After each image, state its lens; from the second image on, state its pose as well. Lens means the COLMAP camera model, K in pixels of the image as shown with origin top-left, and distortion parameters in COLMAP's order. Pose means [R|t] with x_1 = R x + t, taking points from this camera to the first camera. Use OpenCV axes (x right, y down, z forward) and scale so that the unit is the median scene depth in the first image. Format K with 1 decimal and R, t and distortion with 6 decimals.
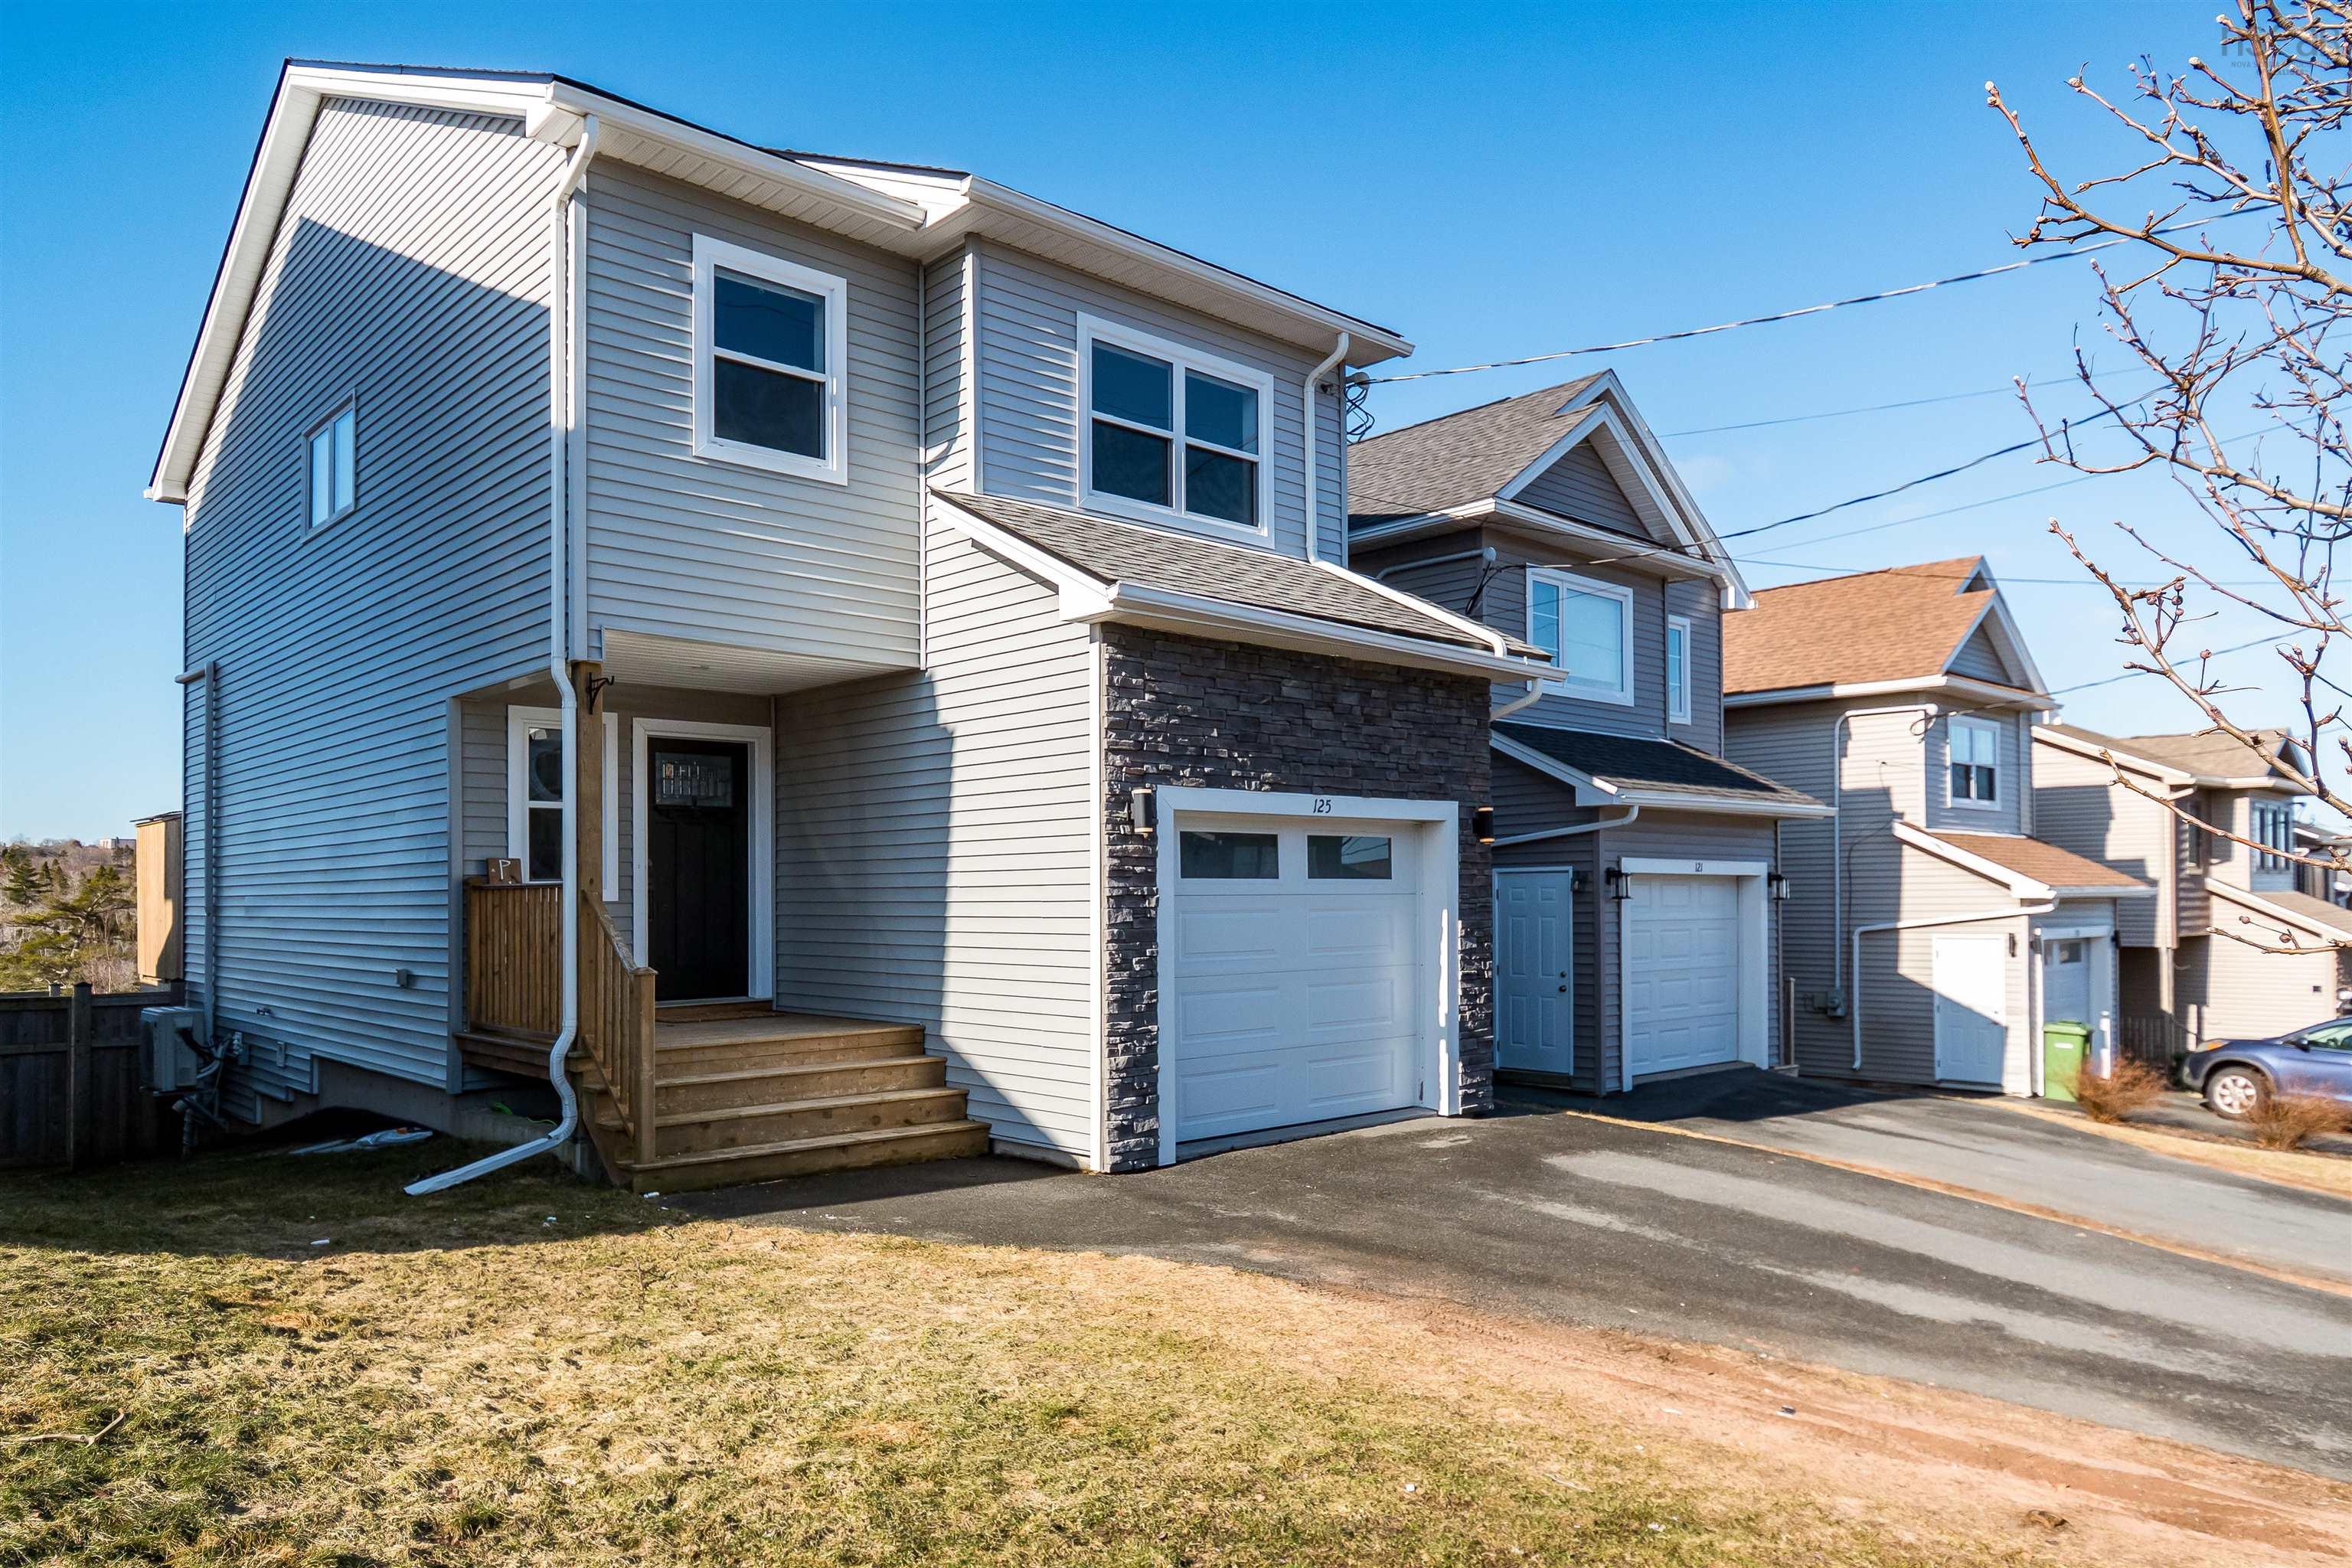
lens RADIAL K [[1562.6, 0, 1179.4], [0, 1562.6, 875.4], [0, 0, 1]] dist [-0.004184, -0.000942]
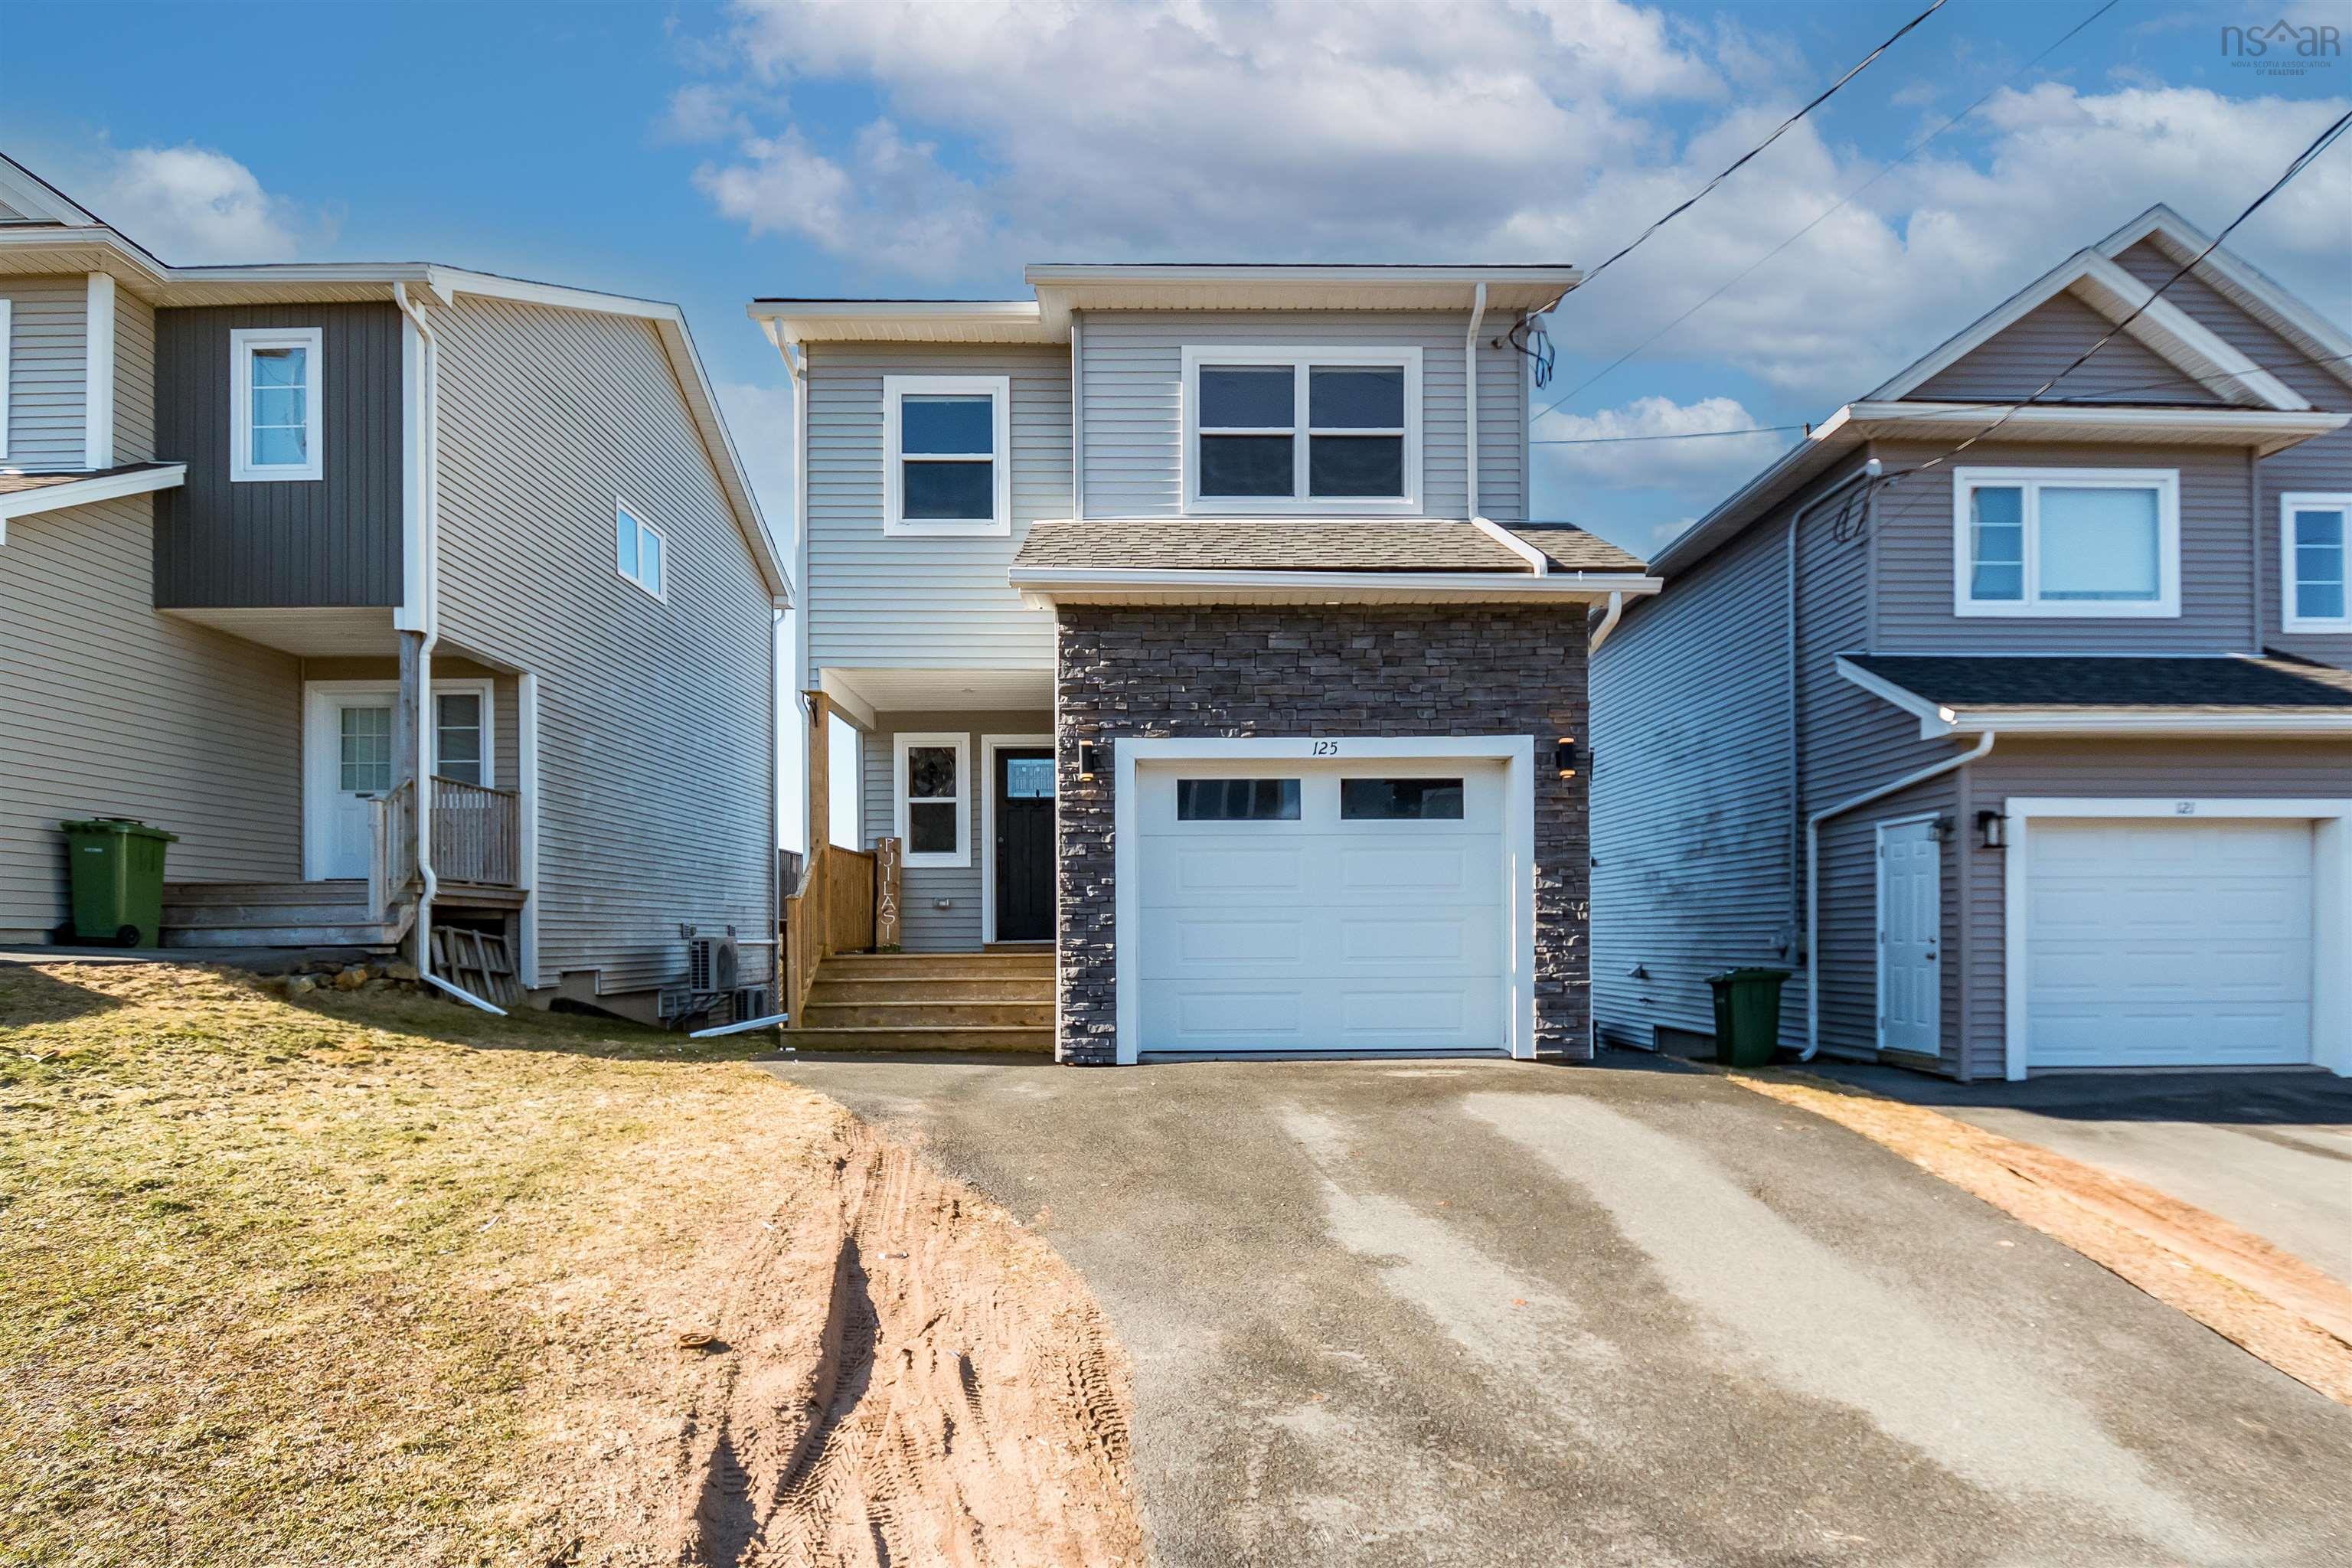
lens RADIAL K [[1306.0, 0, 1172.7], [0, 1306.0, 932.0], [0, 0, 1]] dist [0.003041, -0.014723]
pose [[0.740944, -0.000427, -0.671567, 0.596101], [0.009486, 0.999907, 0.009830, 0.068824], [0.671500, -0.013654, 0.740879, 0.269472]]
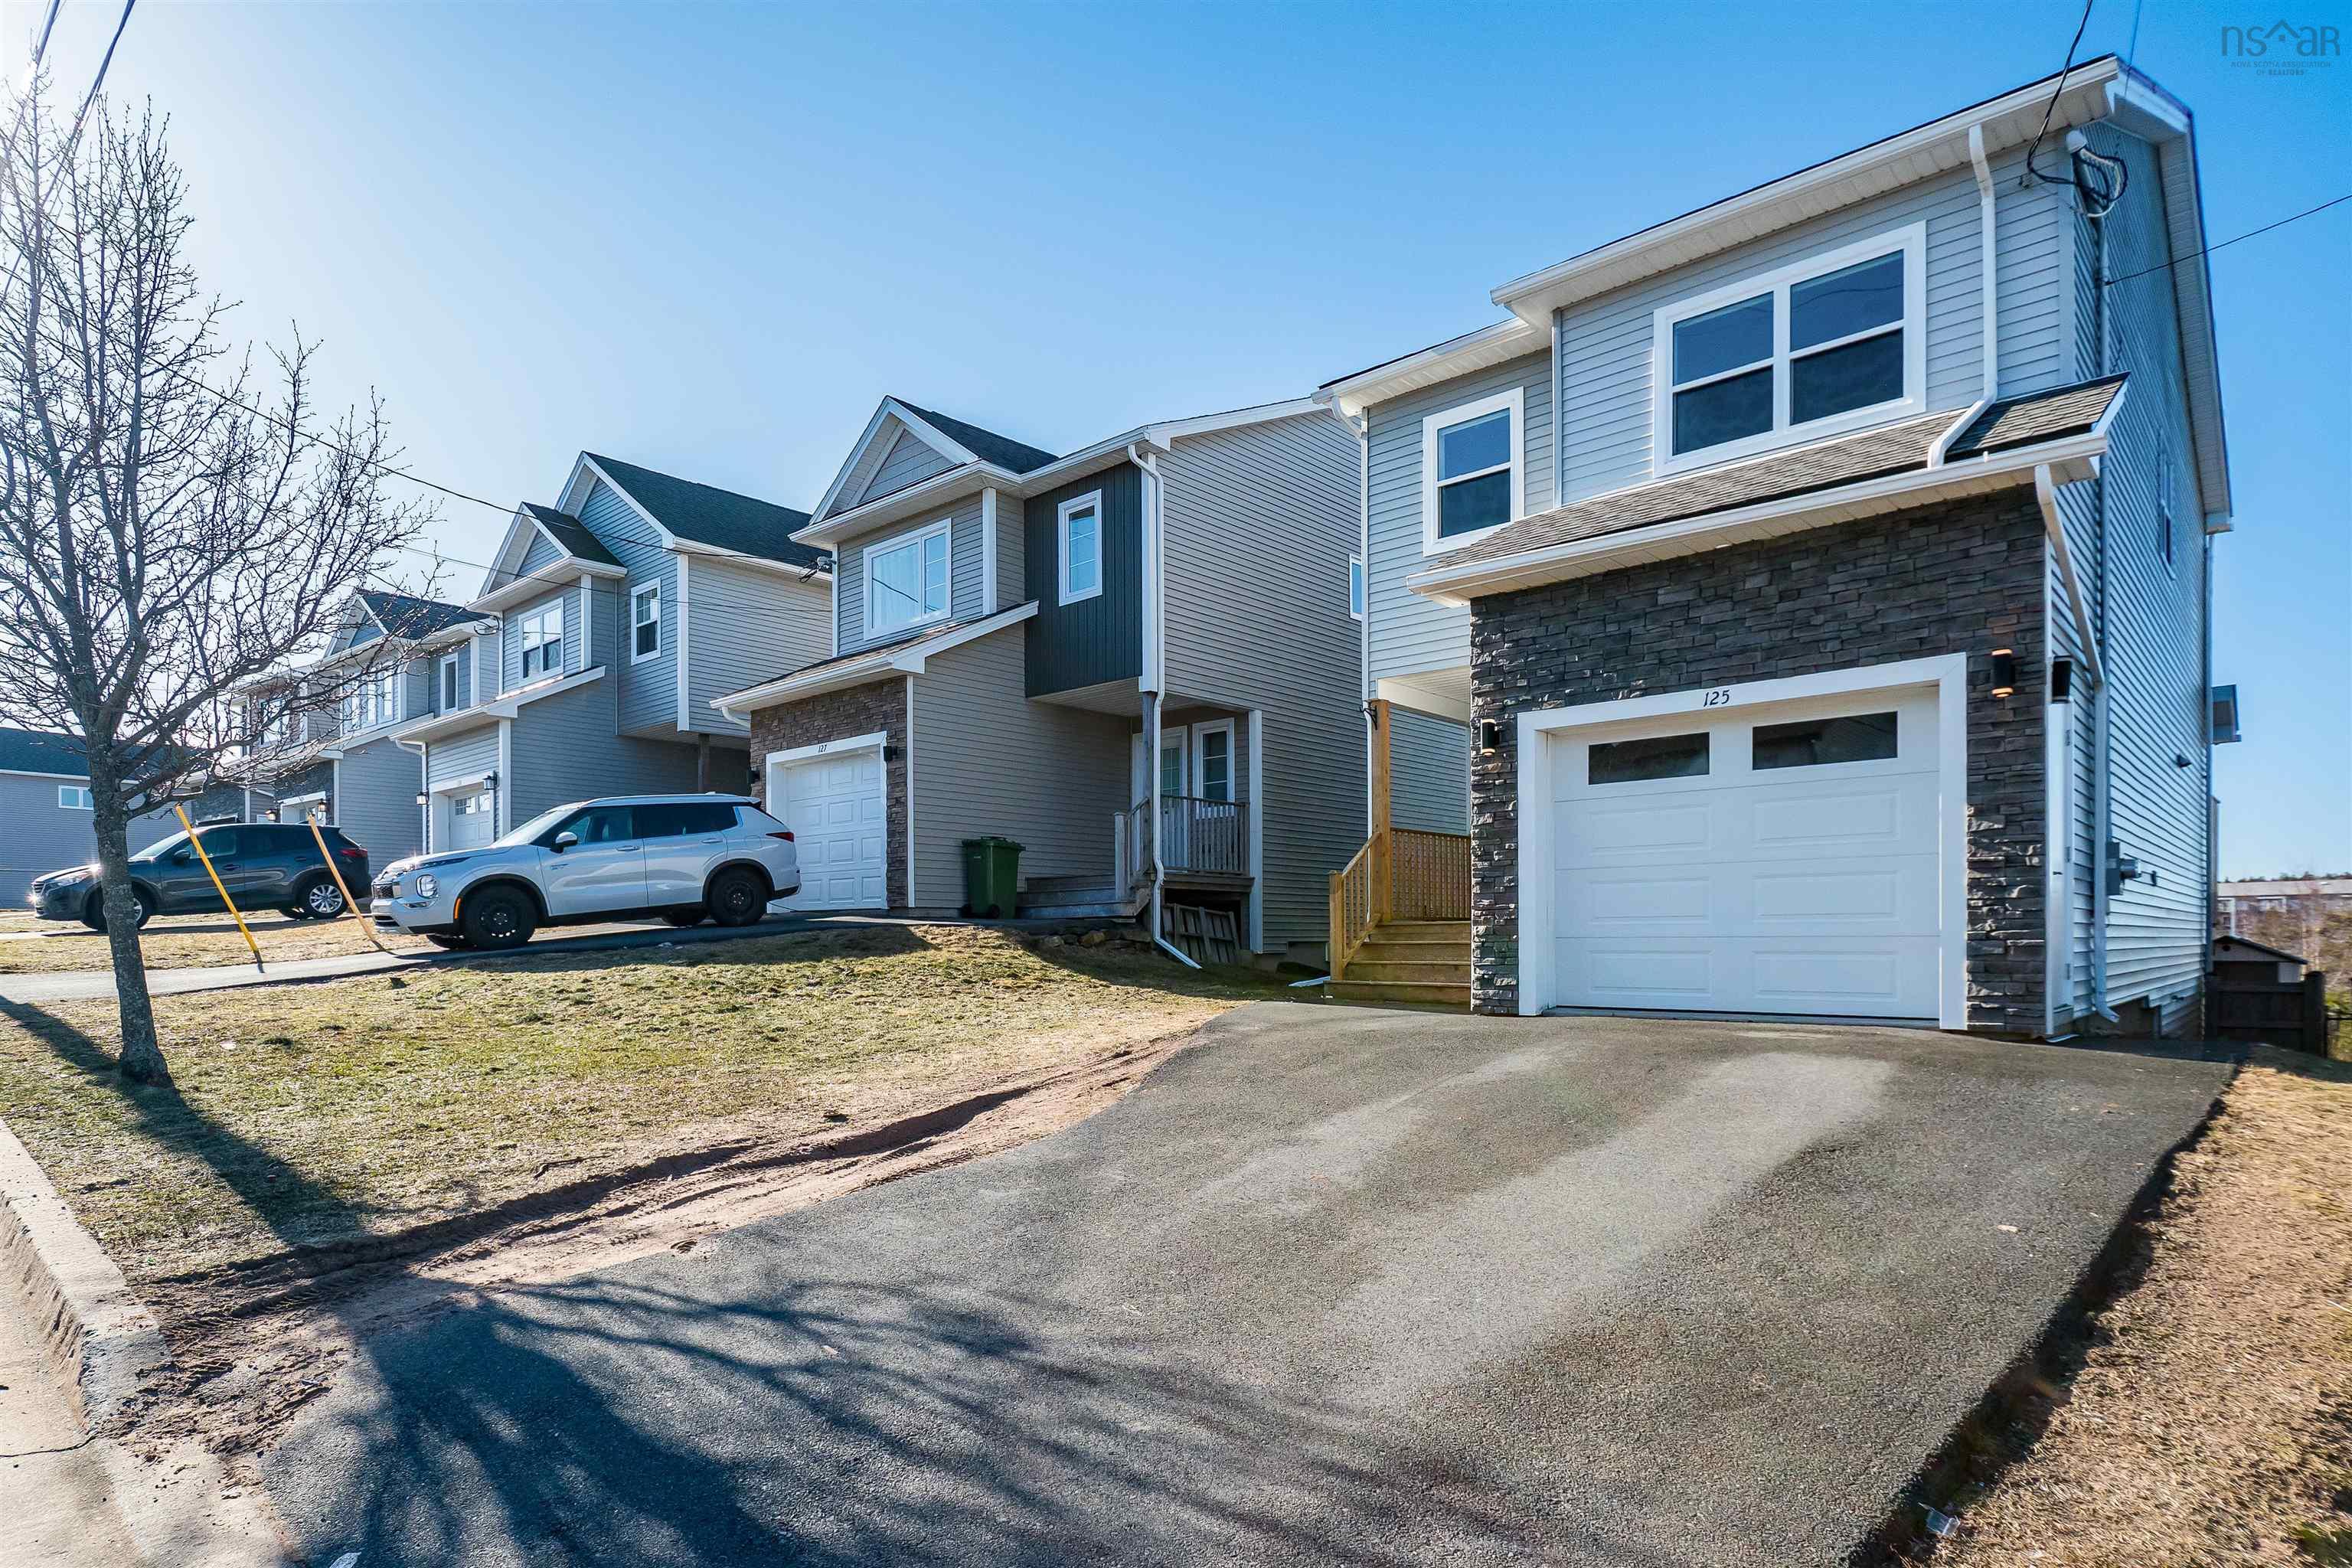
lens RADIAL K [[1269.5, 0, 1180.6], [0, 1269.5, 937.8], [0, 0, 1]] dist [0.000971, 0.000416]
pose [[0.082238, 0.005053, -0.996600, 0.872768], [0.015071, 0.999867, 0.006313, 0.099842], [0.996499, -0.015538, 0.082151, 0.568966]]
